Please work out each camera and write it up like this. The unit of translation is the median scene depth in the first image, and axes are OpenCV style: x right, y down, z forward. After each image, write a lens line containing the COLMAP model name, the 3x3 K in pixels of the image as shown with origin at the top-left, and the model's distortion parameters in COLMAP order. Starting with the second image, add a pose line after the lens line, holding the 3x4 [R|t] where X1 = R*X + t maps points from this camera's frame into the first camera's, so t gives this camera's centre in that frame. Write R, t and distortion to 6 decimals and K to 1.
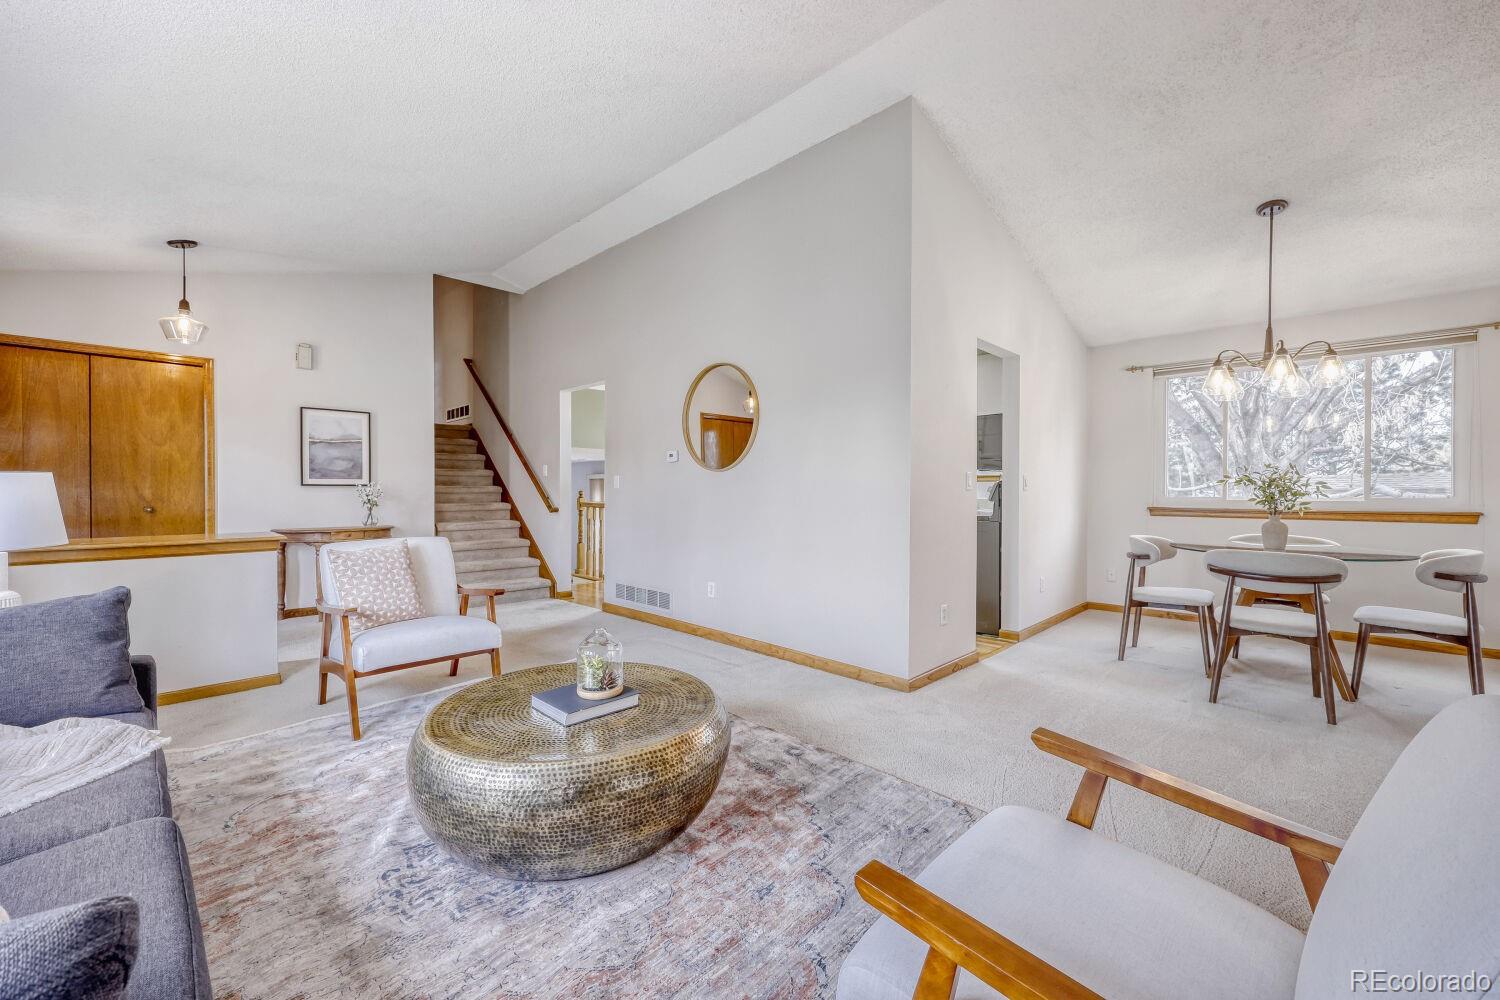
lens RADIAL K [[605.0, 0, 744.0], [0, 605.0, 495.5], [0, 0, 1]] dist [-0.000325, 0.000111]
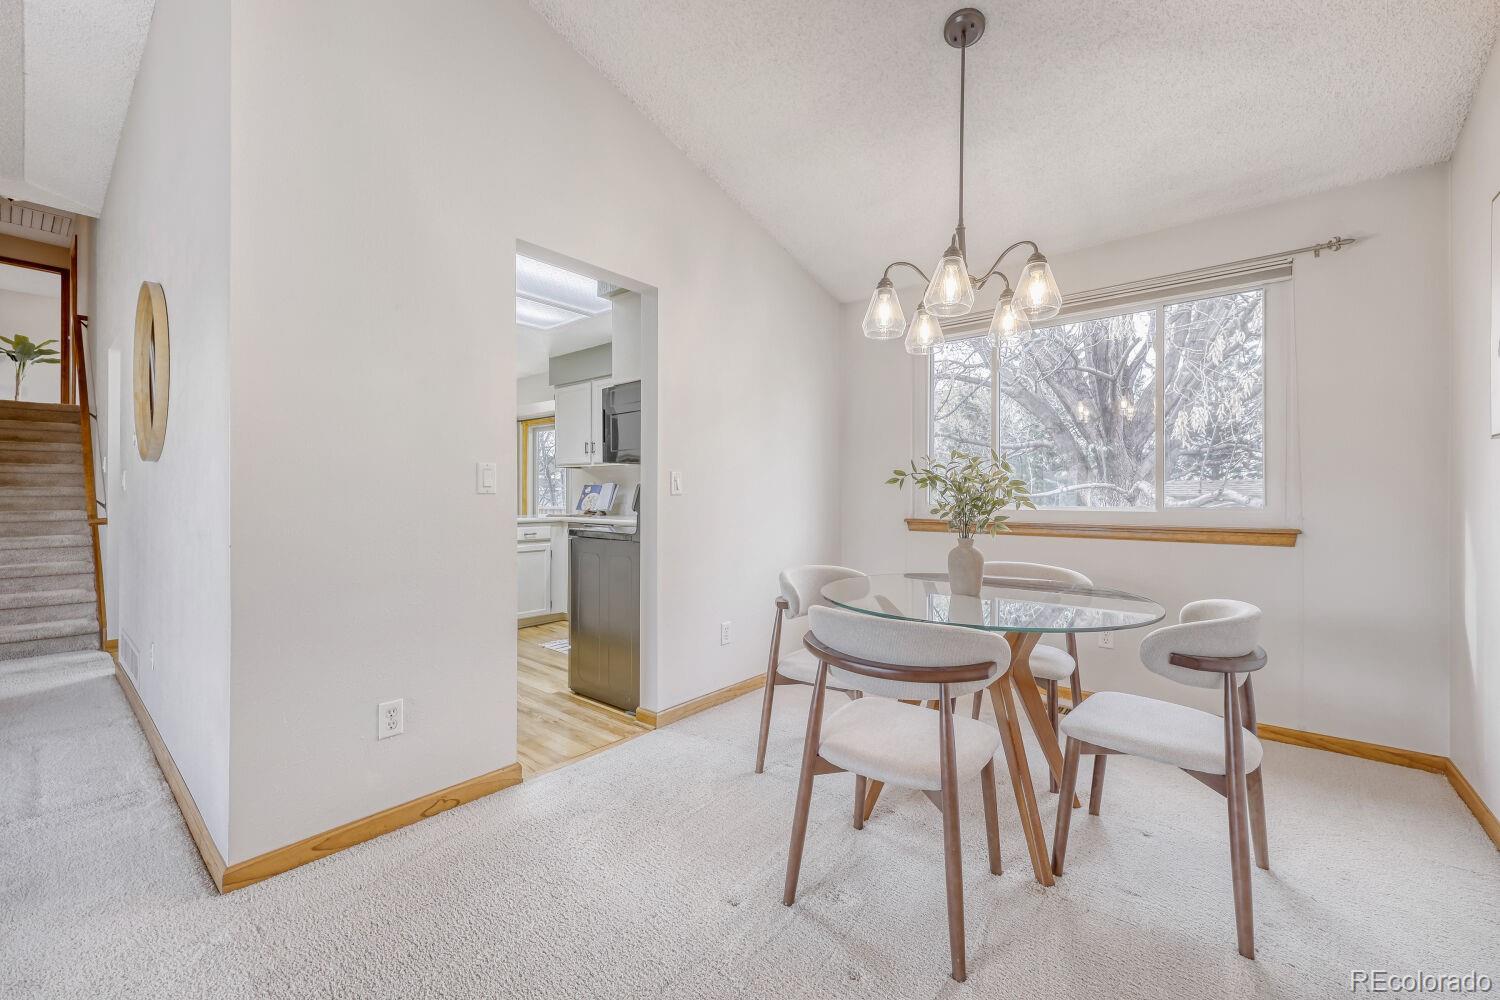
lens RADIAL K [[605.0, 0, 744.0], [0, 605.0, 495.5], [0, 0, 1]] dist [-0.000325, 0.000111]
pose [[0.996583, 0.003383, 0.082529, 0.535434], [-0.002746, 0.999966, -0.007834, -0.002836], [-0.082552, 0.007581, 0.996558, 0.371559]]
